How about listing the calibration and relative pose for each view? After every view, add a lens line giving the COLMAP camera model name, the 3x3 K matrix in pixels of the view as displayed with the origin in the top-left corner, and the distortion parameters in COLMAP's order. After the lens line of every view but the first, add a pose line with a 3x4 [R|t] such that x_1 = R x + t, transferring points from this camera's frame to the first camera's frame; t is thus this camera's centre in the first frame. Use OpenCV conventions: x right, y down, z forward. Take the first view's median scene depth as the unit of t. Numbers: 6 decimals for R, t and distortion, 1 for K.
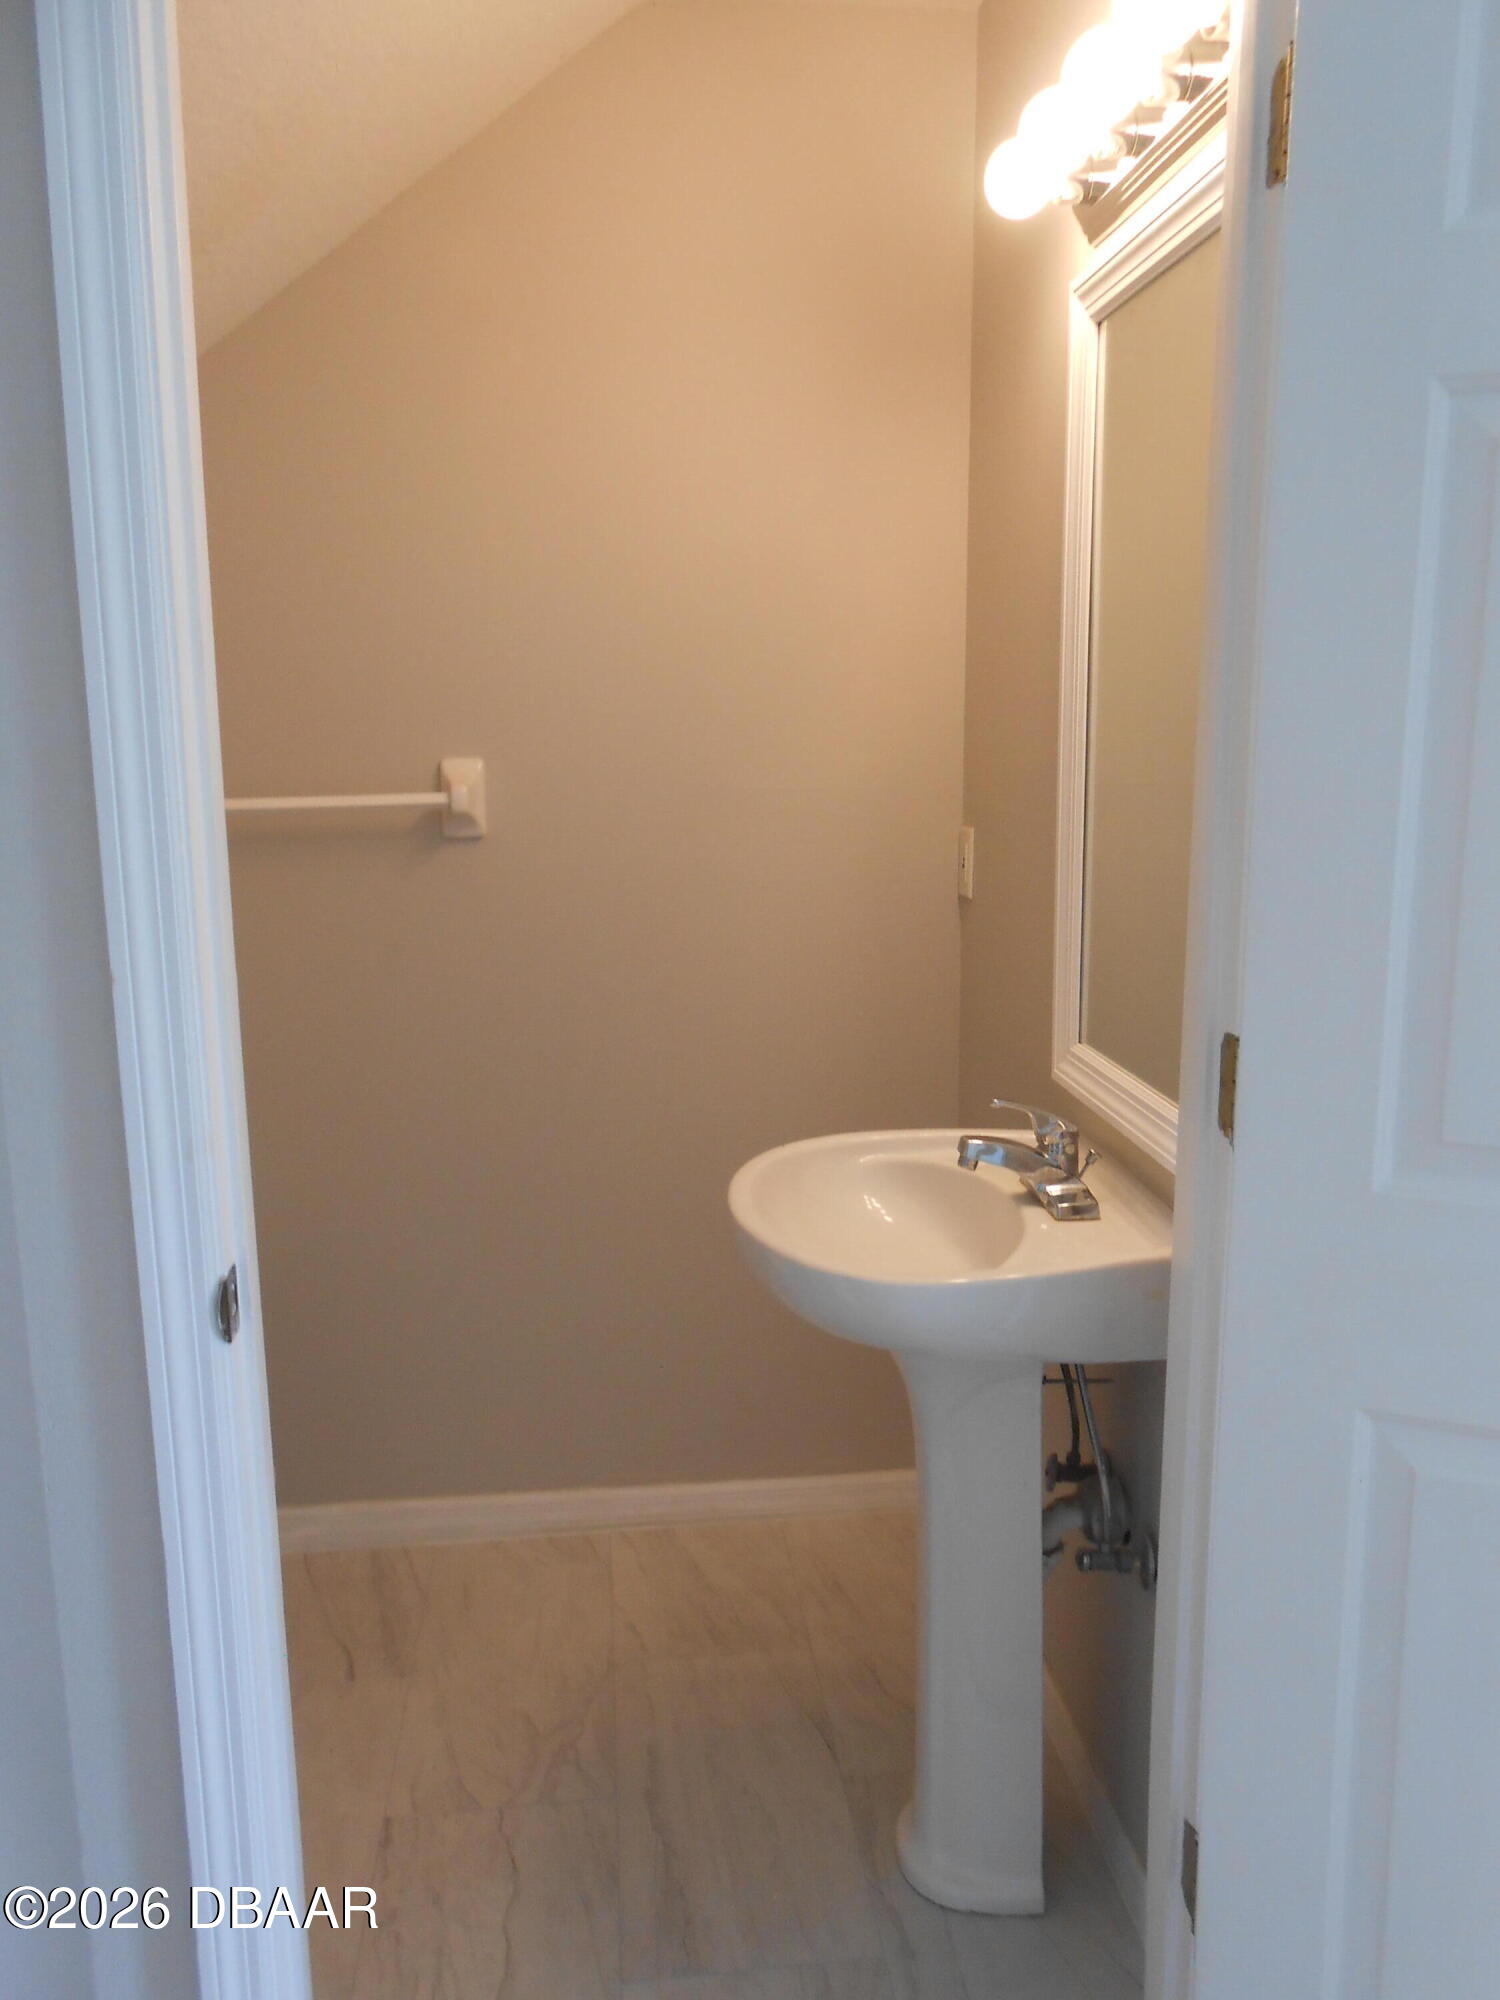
lens RADIAL K [[1609.3, 0, 750.0], [0, 1609.3, 1000.0], [0, 0, 1]] dist [-0.127654, 0.244014]
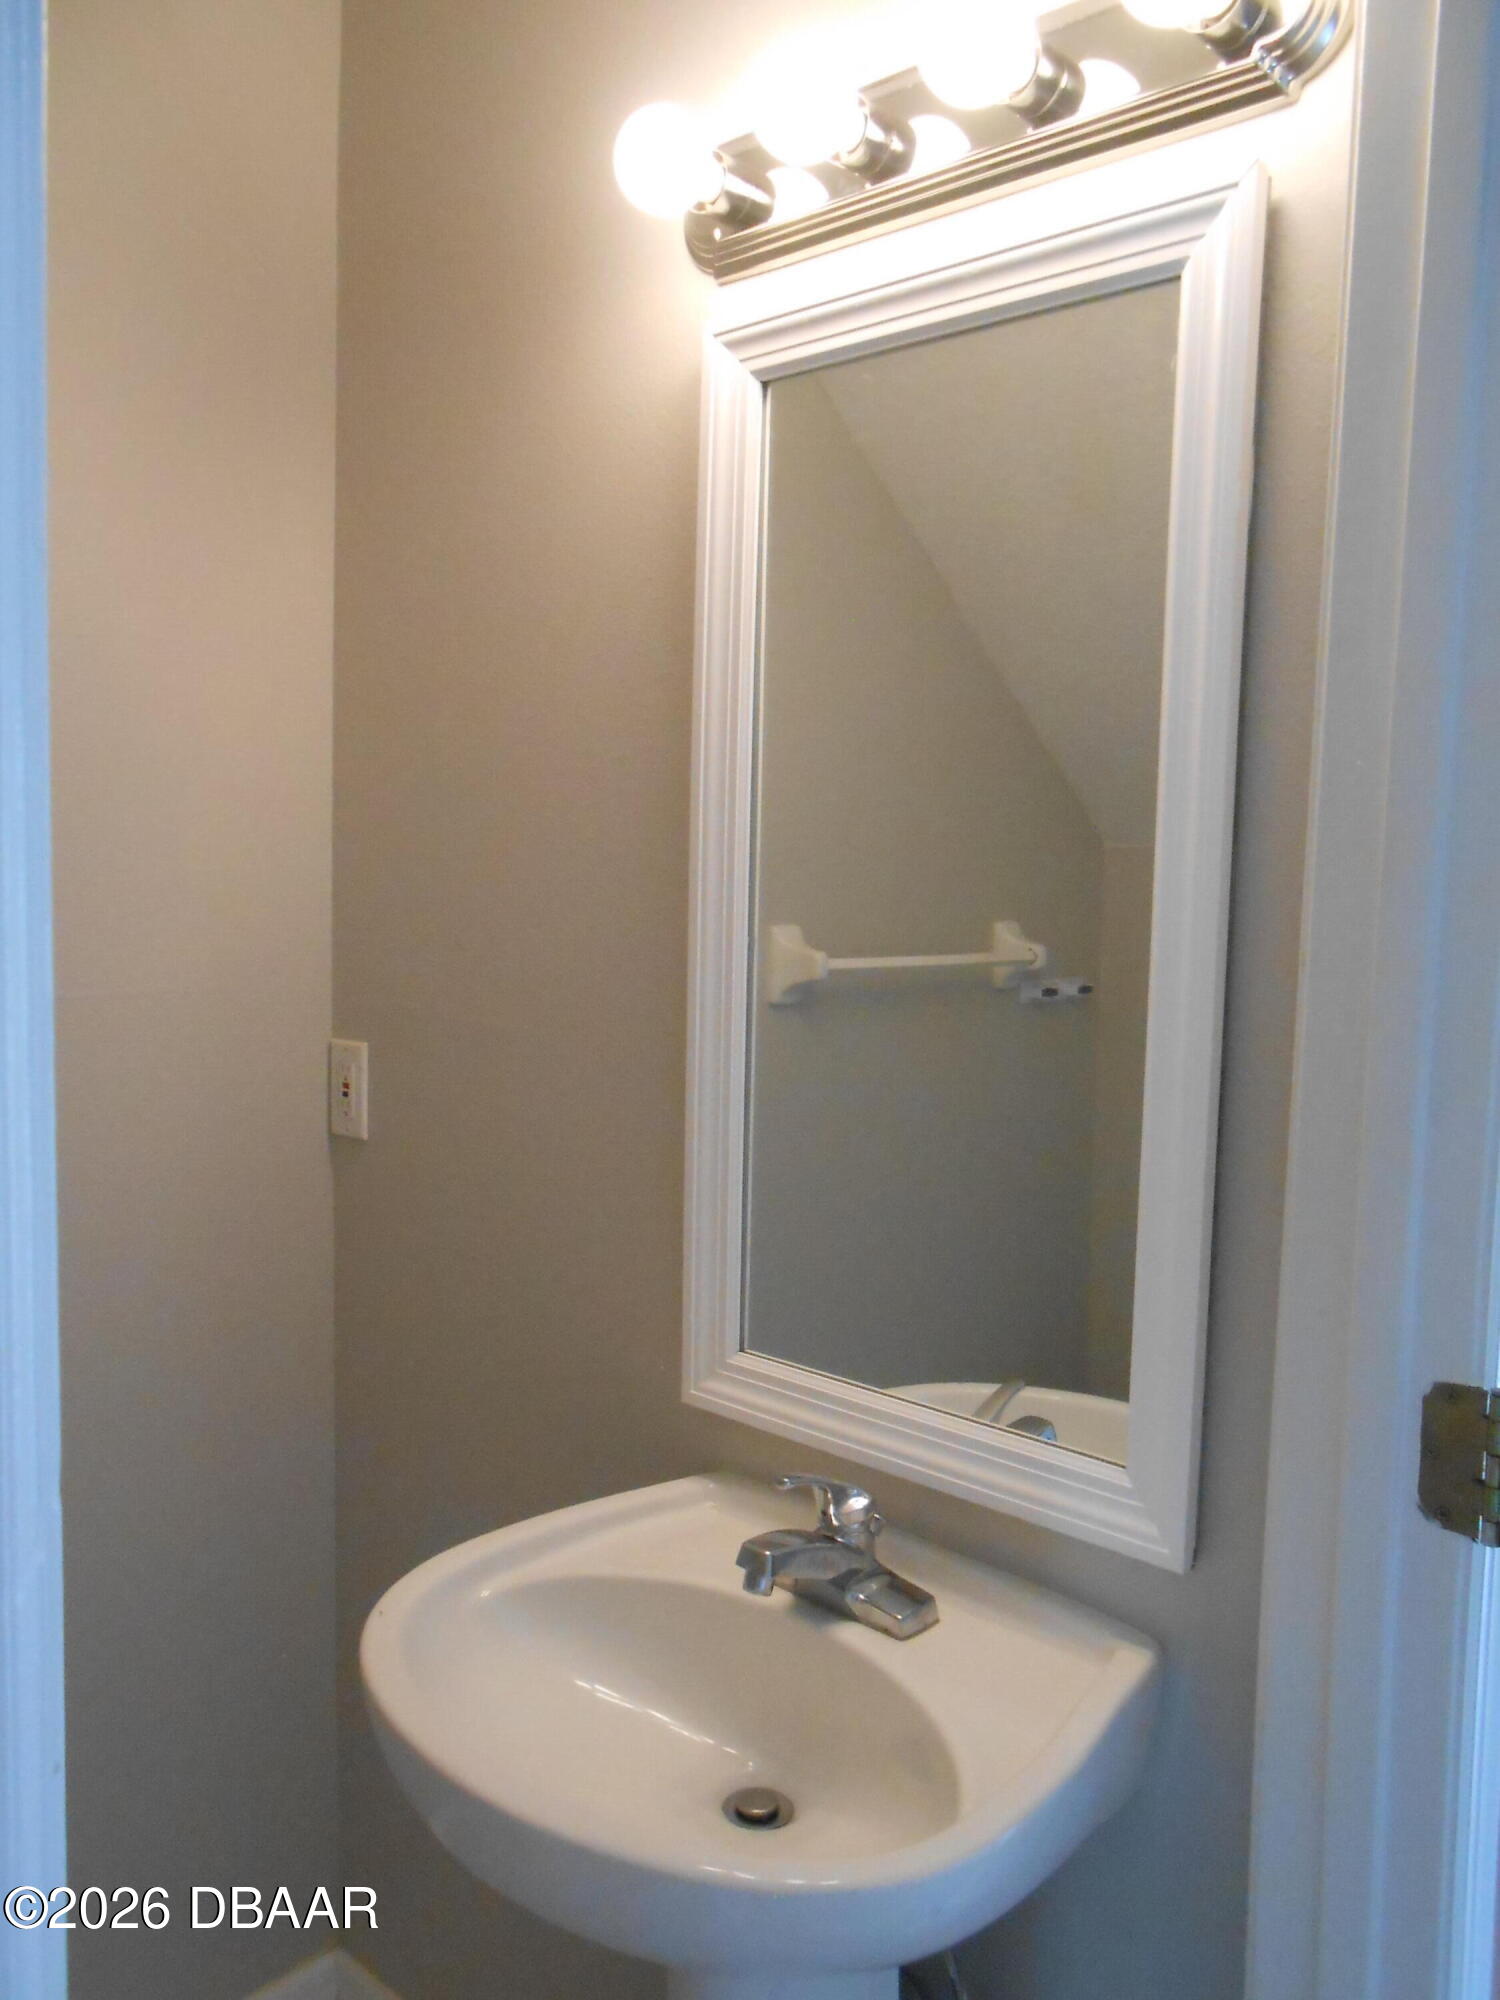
lens RADIAL K [[1556.3, 0, 750.0], [0, 1556.3, 1000.0], [0, 0, 1]] dist [0.006008, 0.079924]
pose [[0.733430, -0.020091, 0.679468, -0.284411], [0.080064, 0.995159, -0.056997, -0.096469], [-0.675033, 0.096204, 0.731488, 0.485875]]
